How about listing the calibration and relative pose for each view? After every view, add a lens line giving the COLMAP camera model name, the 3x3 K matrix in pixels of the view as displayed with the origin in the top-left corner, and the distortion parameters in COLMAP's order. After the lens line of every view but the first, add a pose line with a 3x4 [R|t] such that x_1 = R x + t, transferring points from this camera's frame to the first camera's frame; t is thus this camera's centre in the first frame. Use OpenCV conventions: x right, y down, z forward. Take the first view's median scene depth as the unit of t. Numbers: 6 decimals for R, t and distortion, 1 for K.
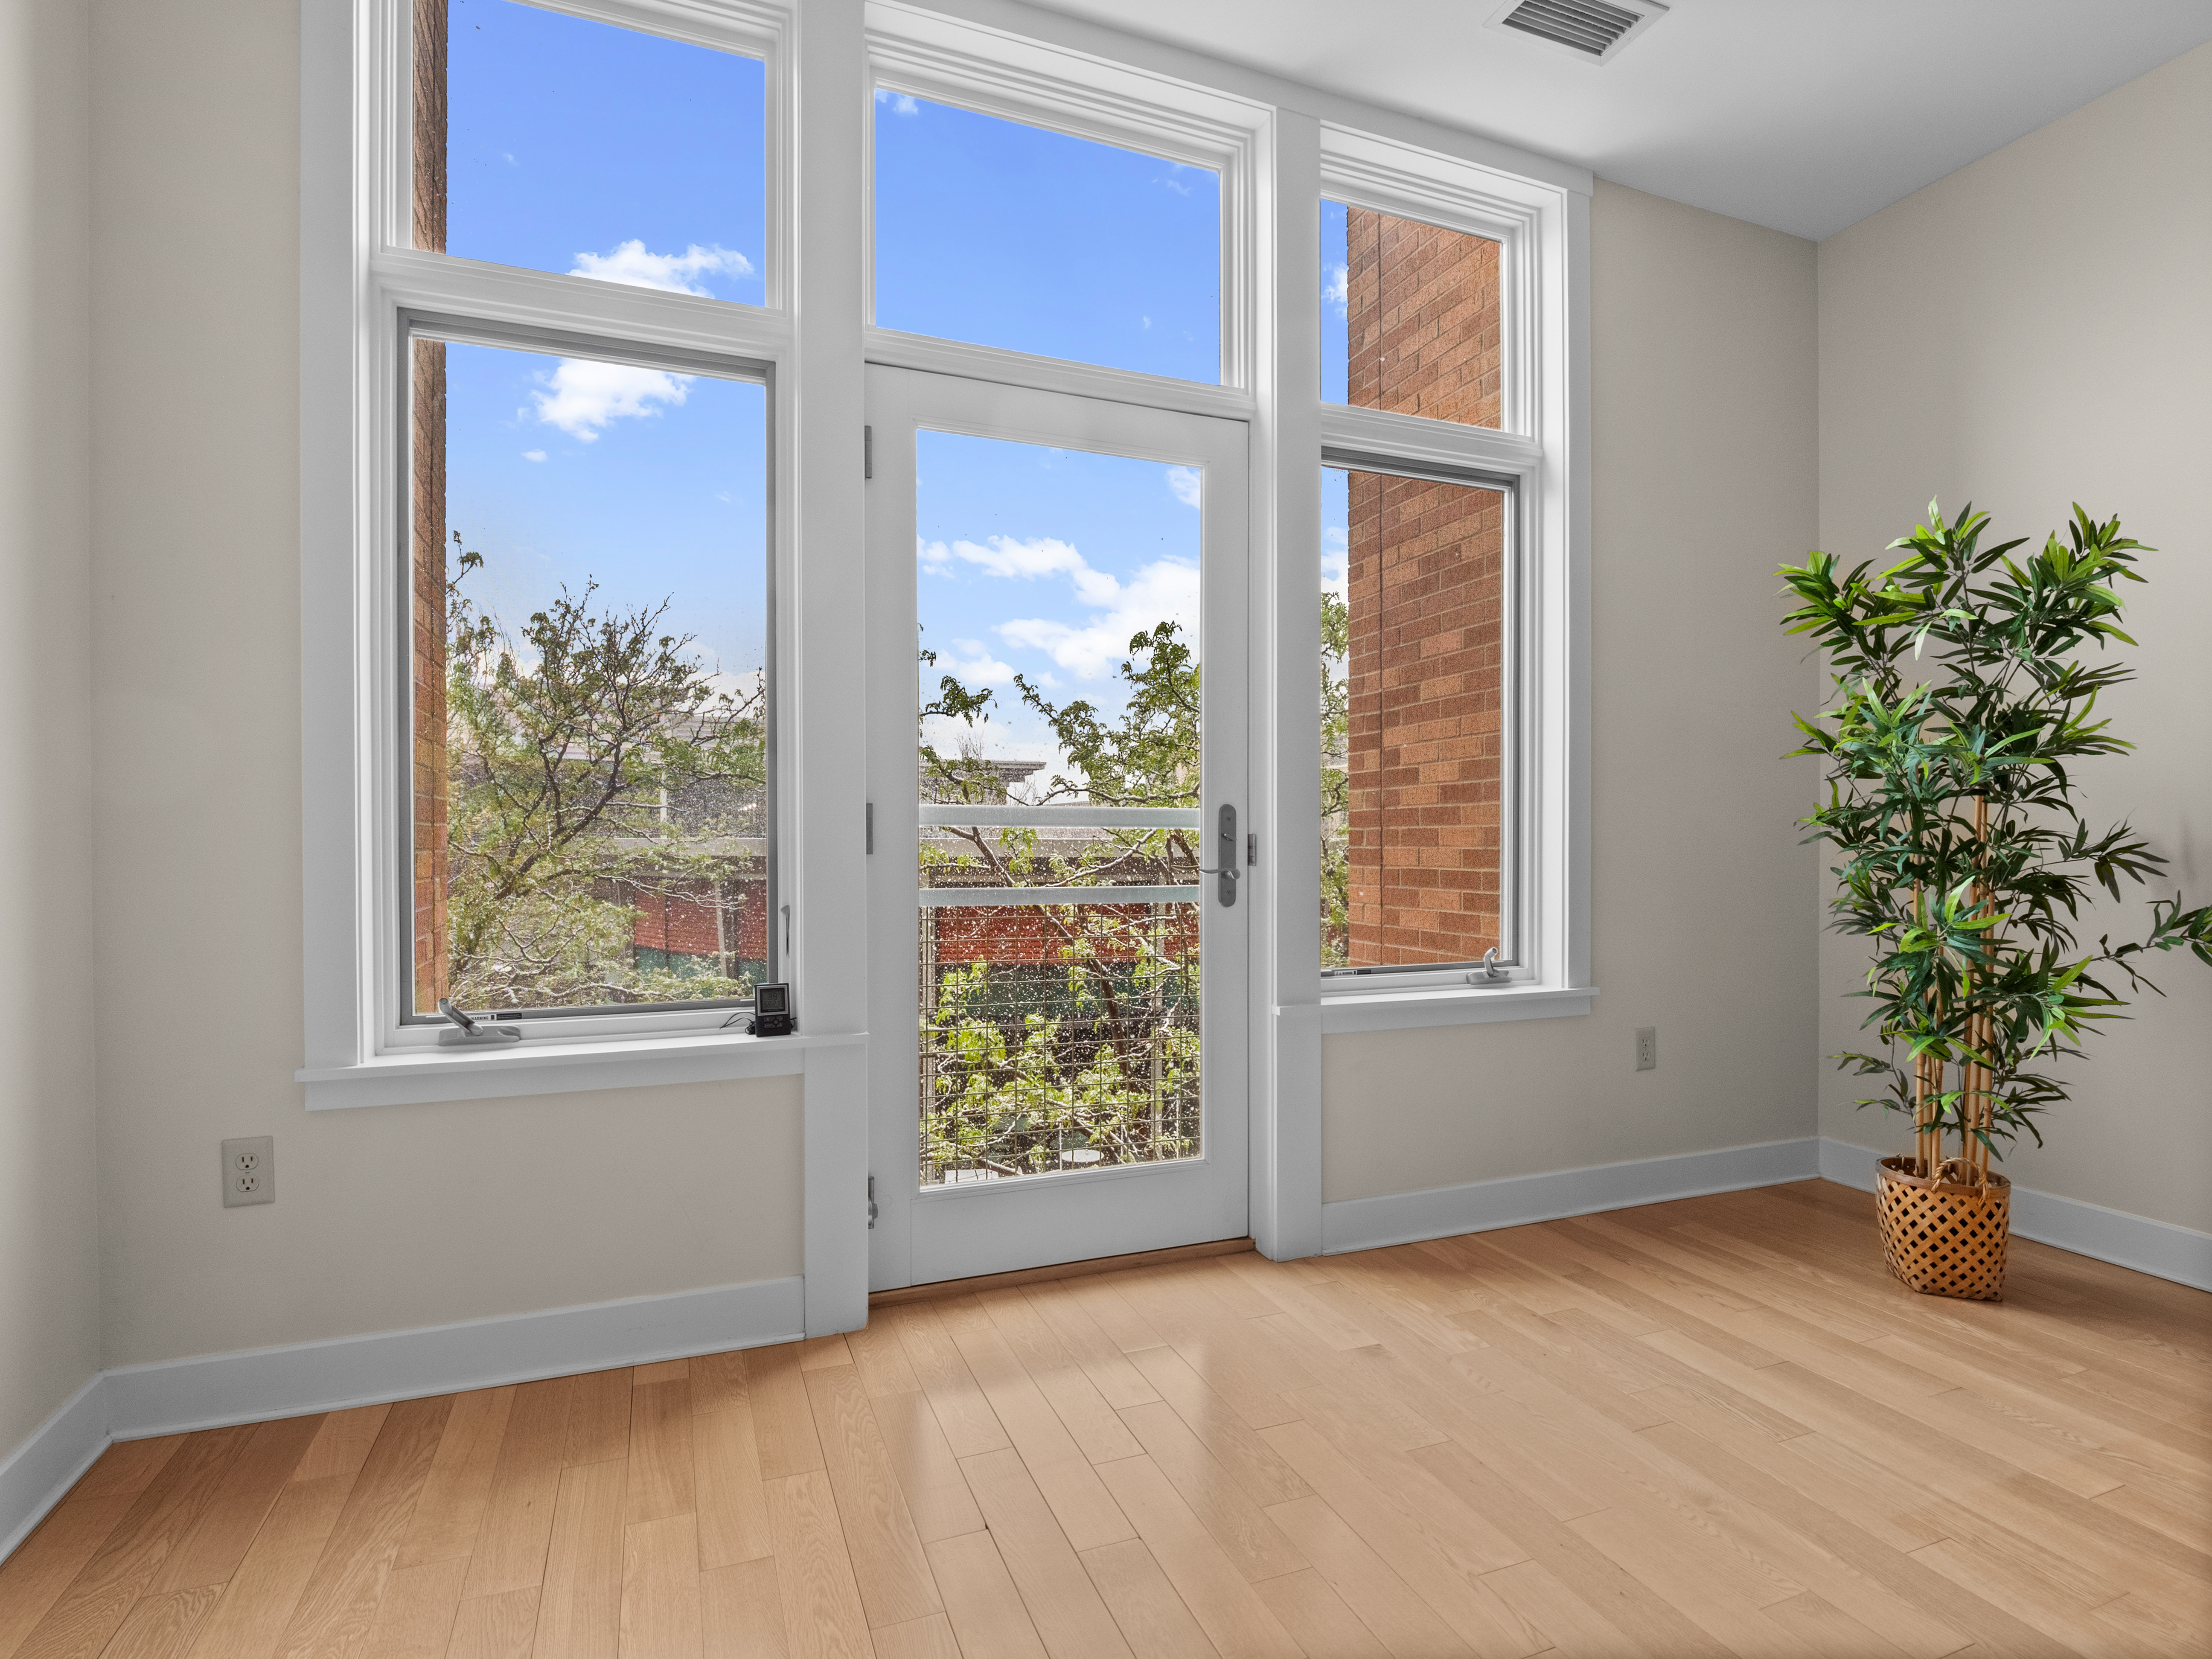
lens RADIAL K [[1125.5, 0, 1120.8], [0, 1125.5, 820.0], [0, 0, 1]] dist [-0.007675, -0.001610]
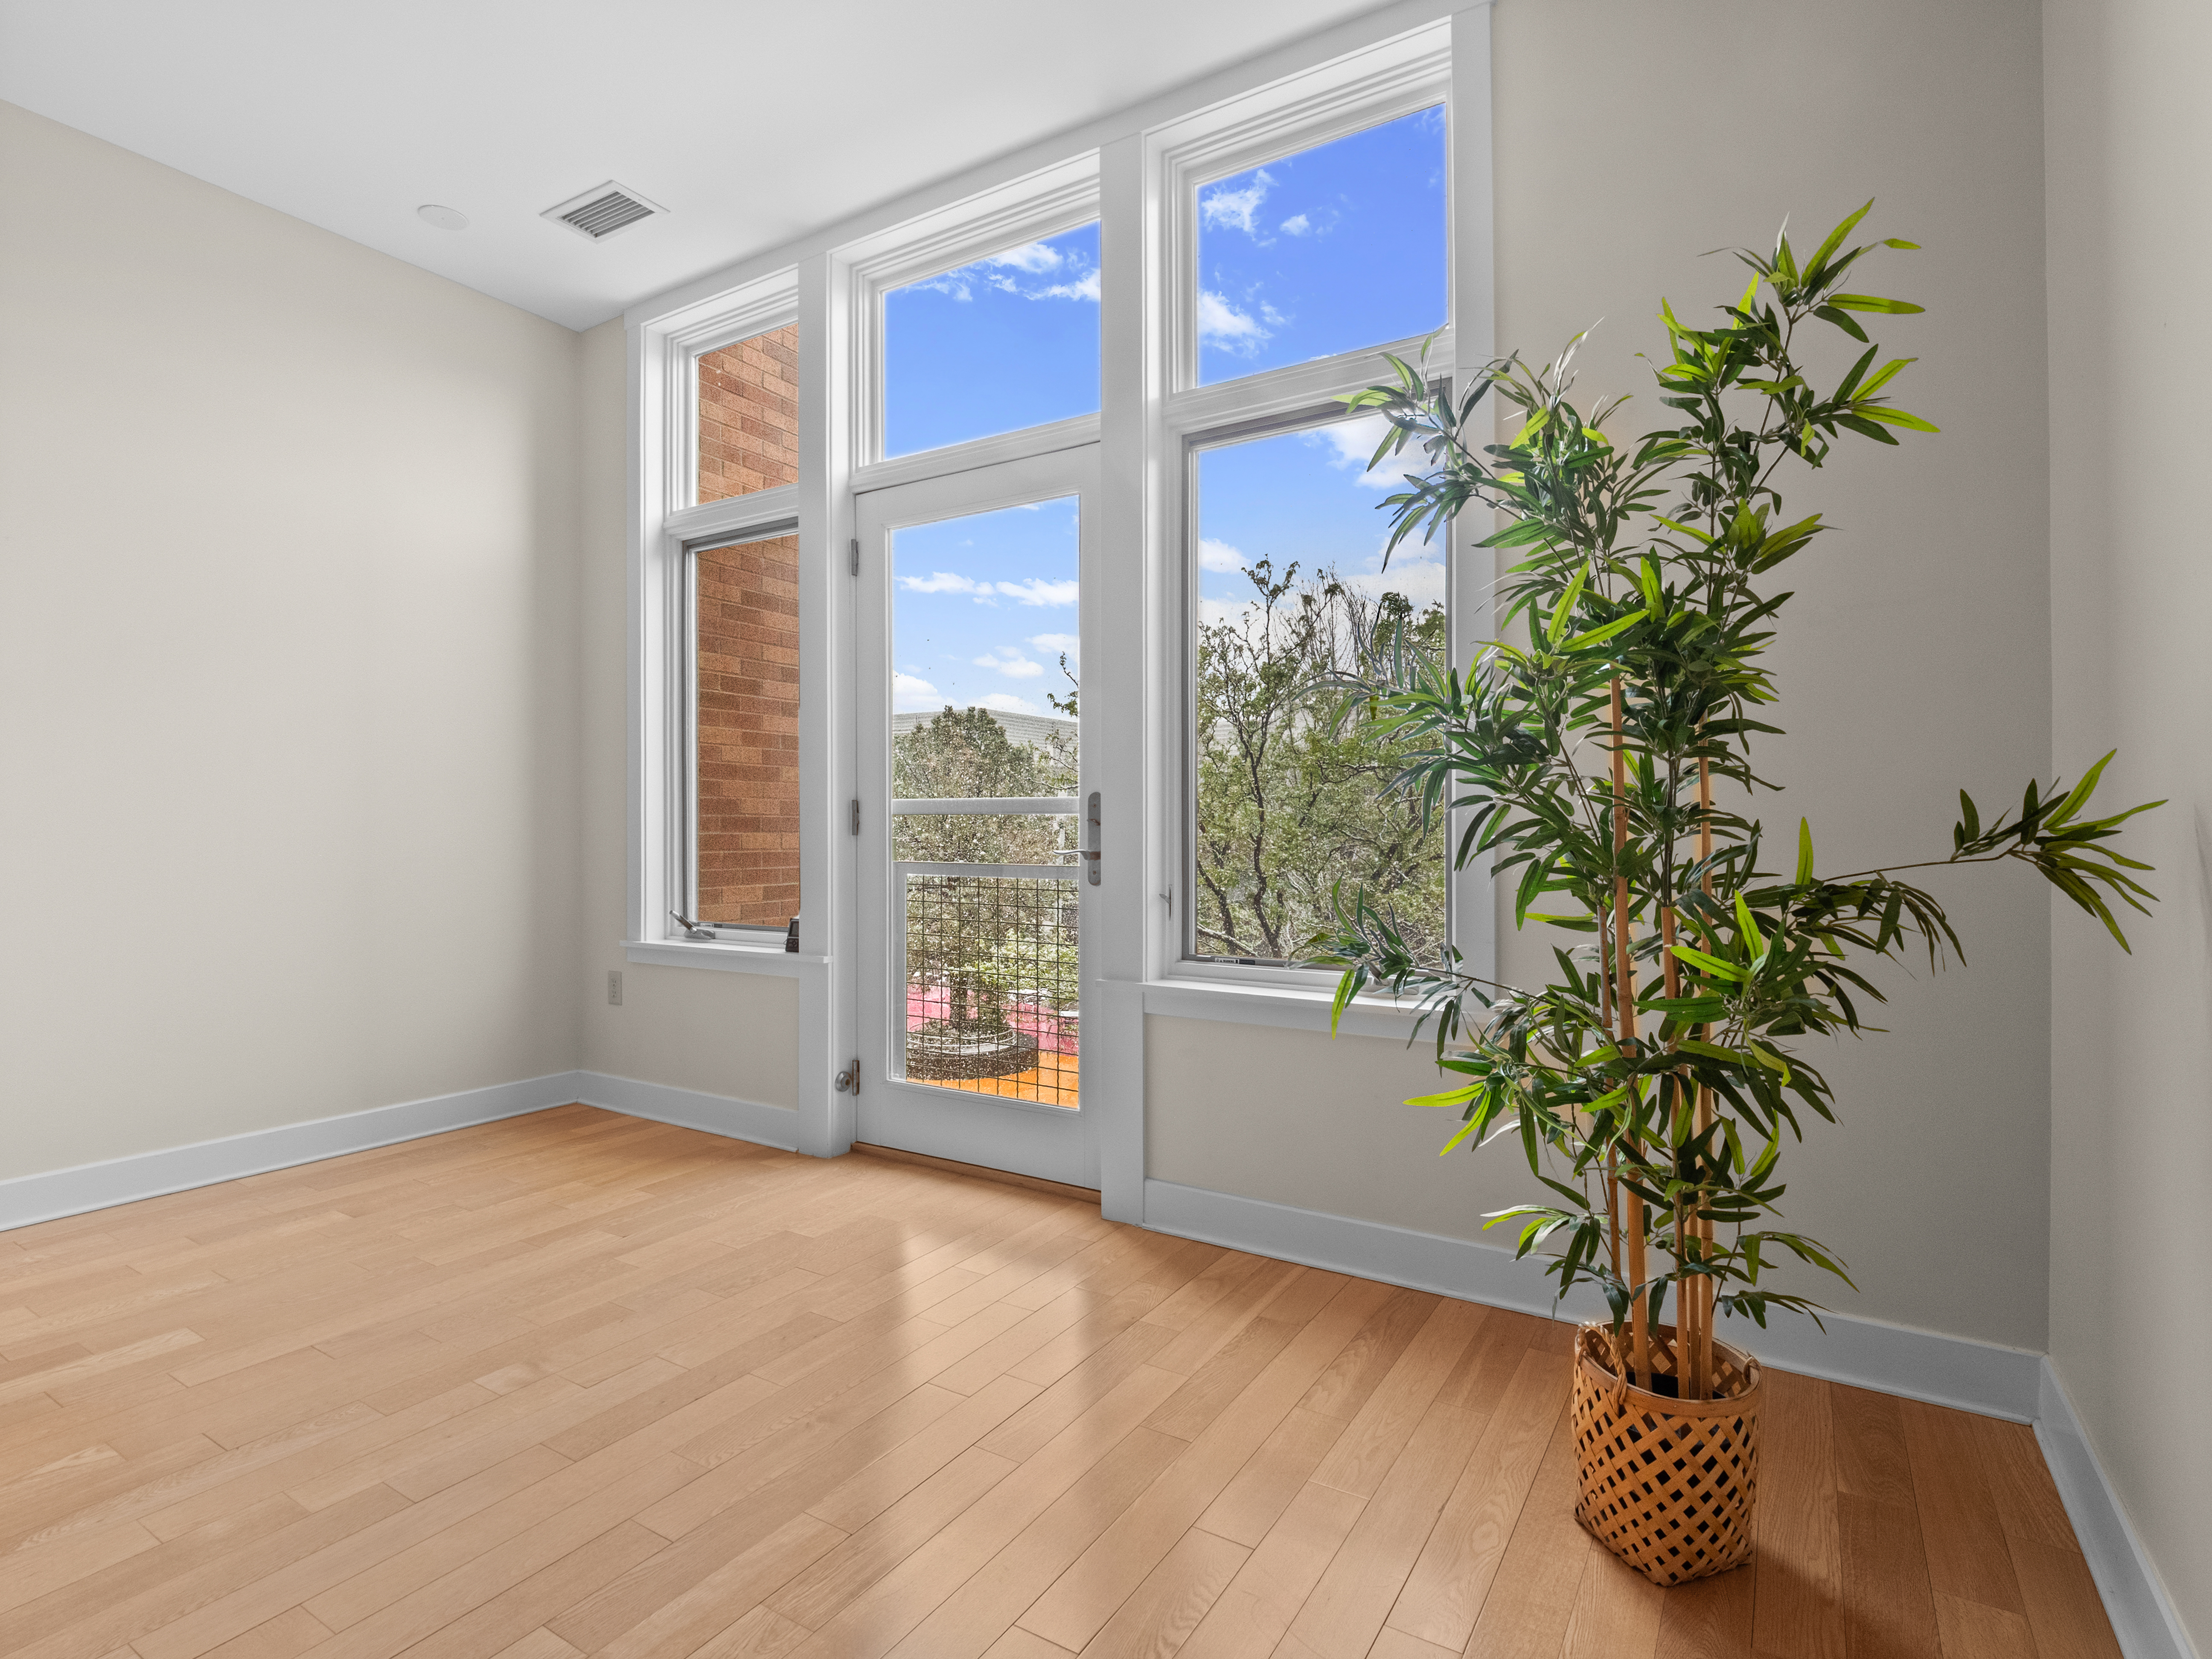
lens RADIAL K [[1125.5, 0, 1115.7], [0, 1125.5, 841.9], [0, 0, 1]] dist [-0.007675, -0.001610]
pose [[0.585318, 0.002451, -0.810800, 1.040808], [0.008841, 0.999917, 0.009405, 0.027498], [0.810755, -0.012673, 0.585248, 0.403833]]
